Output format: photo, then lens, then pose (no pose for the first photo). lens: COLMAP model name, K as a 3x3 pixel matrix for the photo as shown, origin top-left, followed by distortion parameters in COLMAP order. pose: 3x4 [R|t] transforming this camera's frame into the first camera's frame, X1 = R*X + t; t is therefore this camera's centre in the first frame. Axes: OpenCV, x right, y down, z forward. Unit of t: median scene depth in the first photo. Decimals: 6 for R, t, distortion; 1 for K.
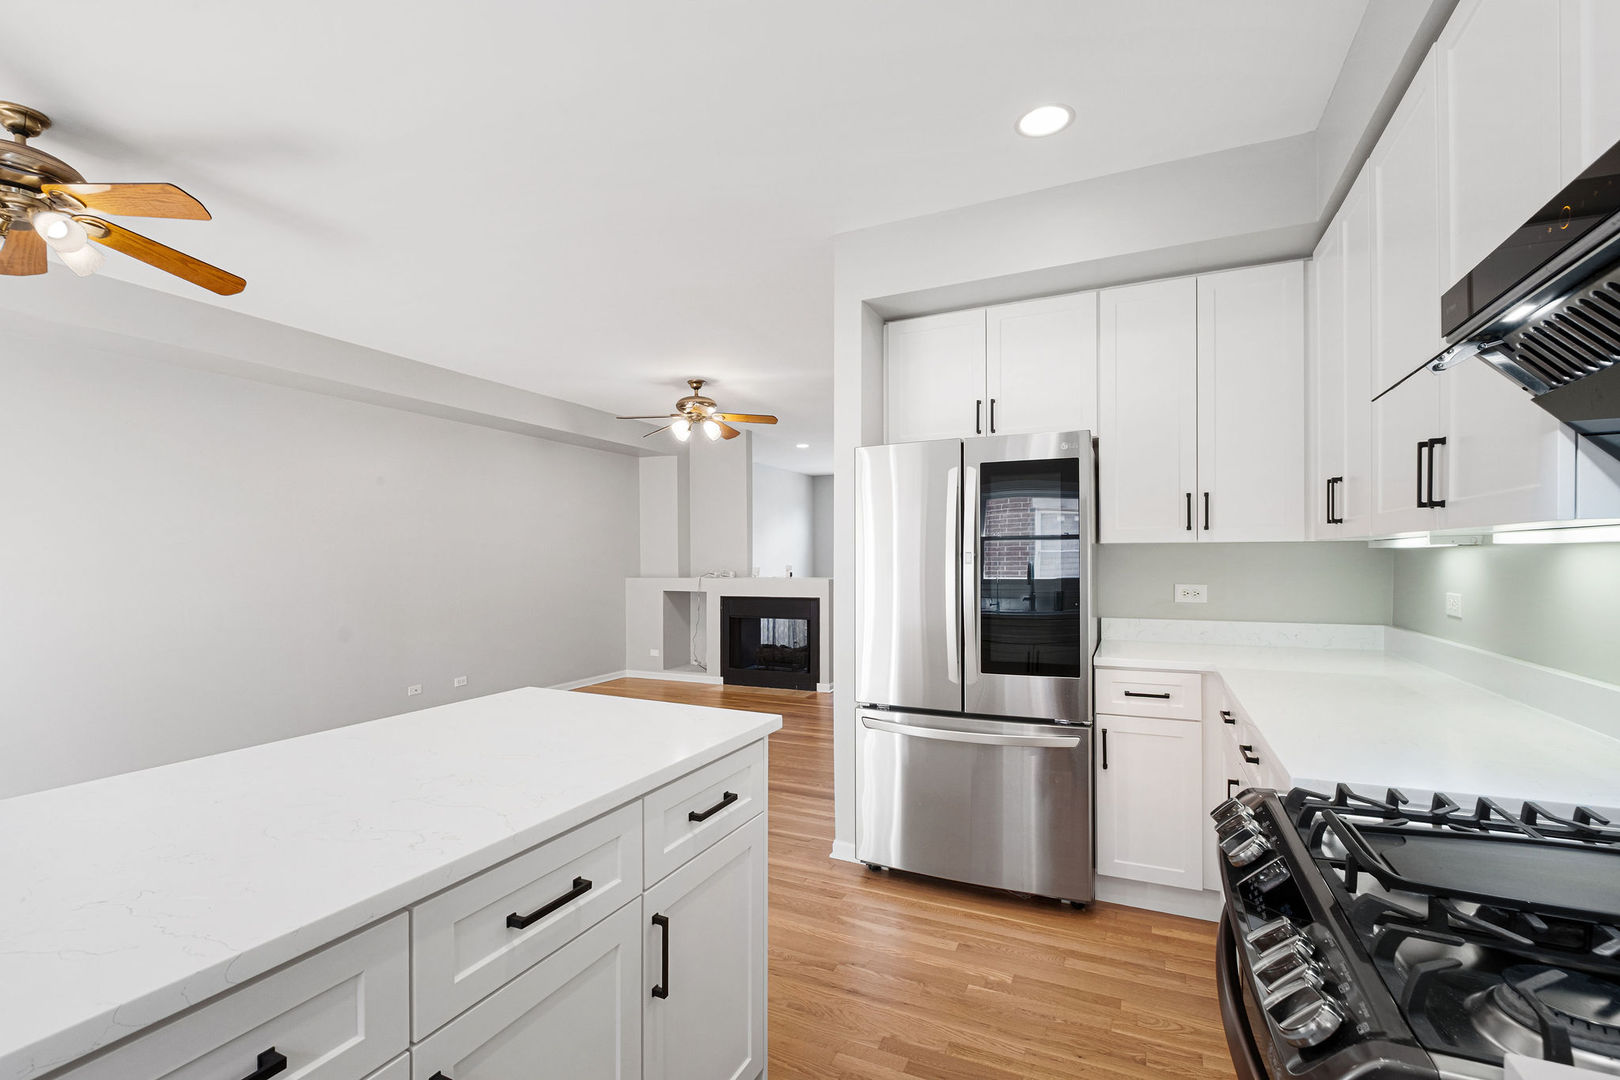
lens RADIAL K [[721.2, 0, 796.7], [0, 721.2, 552.3], [0, 0, 1]] dist [0.000888, -0.000443]
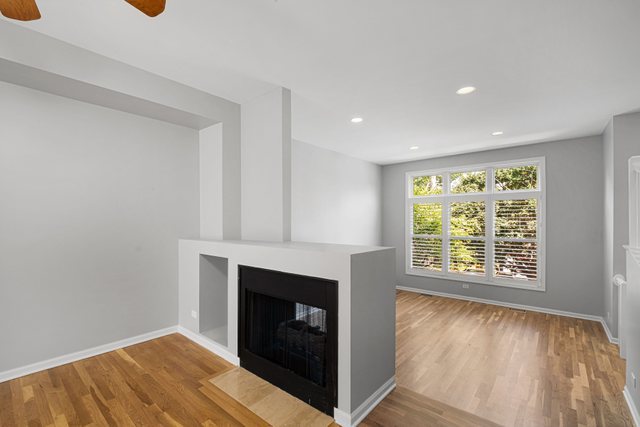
lens RADIAL K [[284.9, 0, 314.7], [0, 284.9, 218.3], [0, 0, 1]] dist [0.000888, -0.000443]
pose [[0.963938, 0.010752, -0.265909, 0.070731], [-0.015116, 0.999783, -0.014368, 0.007886], [0.265697, 0.017869, 0.963891, 0.651022]]
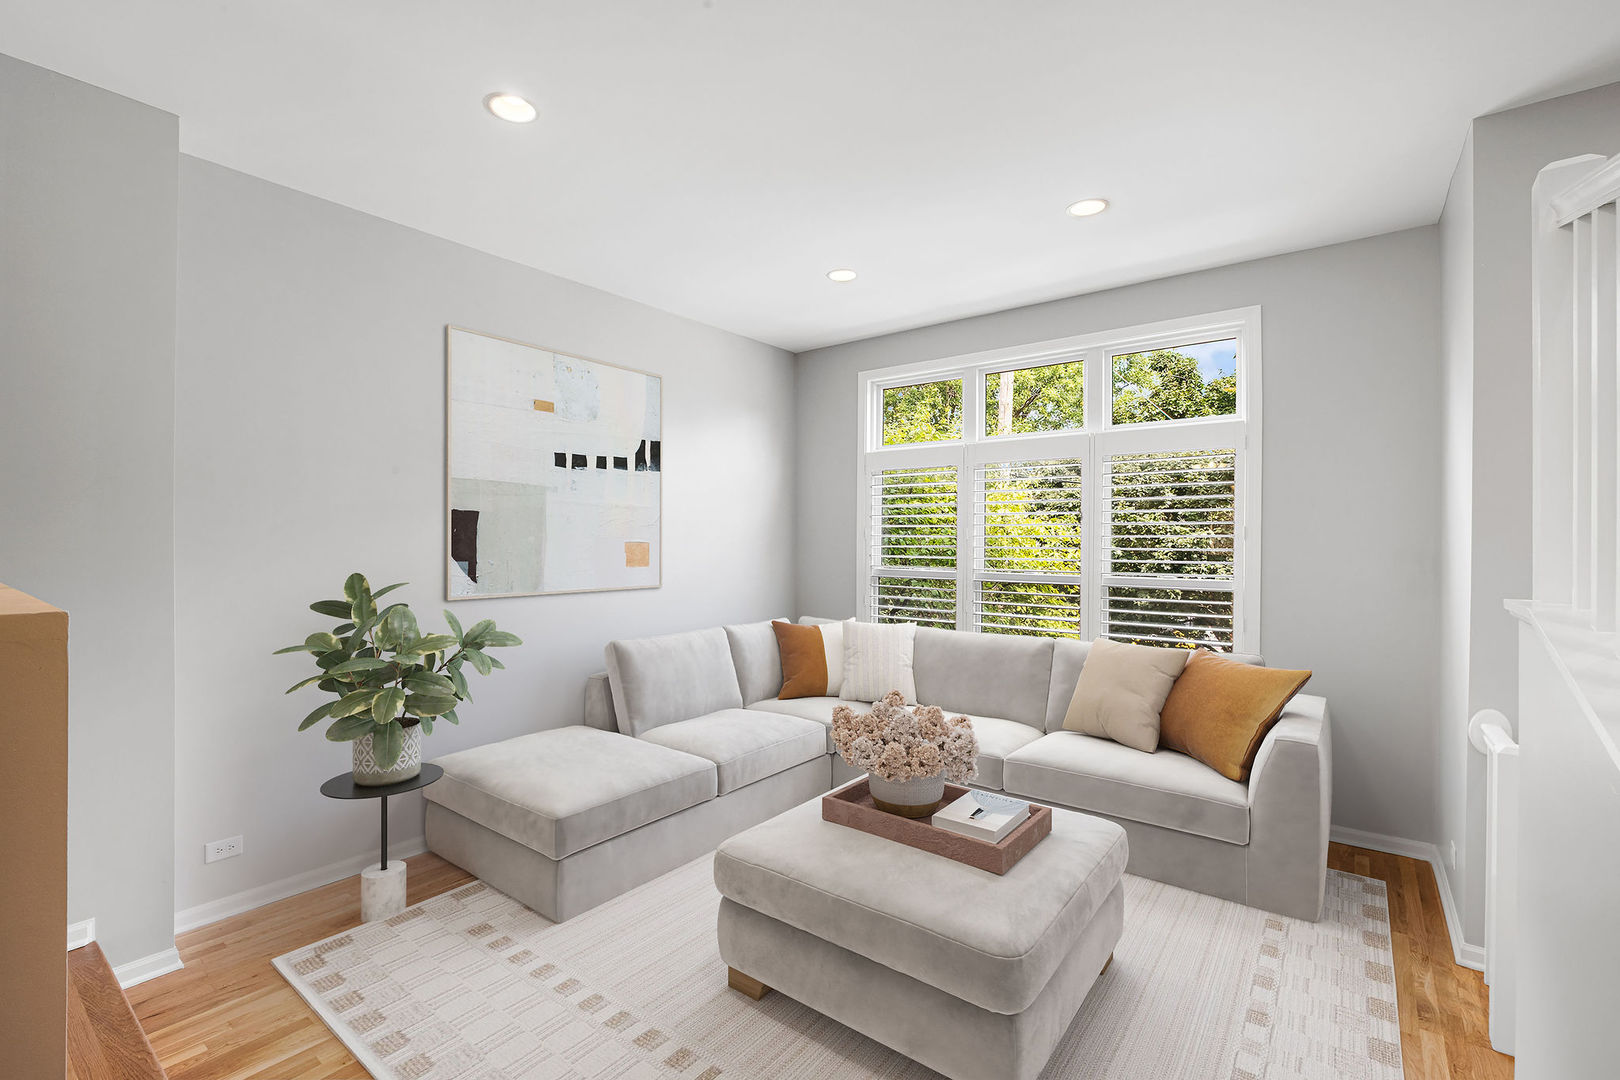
lens RADIAL K [[706.7, 0, 810.0], [0, 706.7, 540.0], [0, 0, 1]] dist [-0.000556, -0.000428]
pose [[0.976425, 0.015639, -0.215288, 0.201271], [-0.017328, 0.999832, -0.005961, 0.017921], [0.215158, 0.009551, 0.976533, 0.866290]]
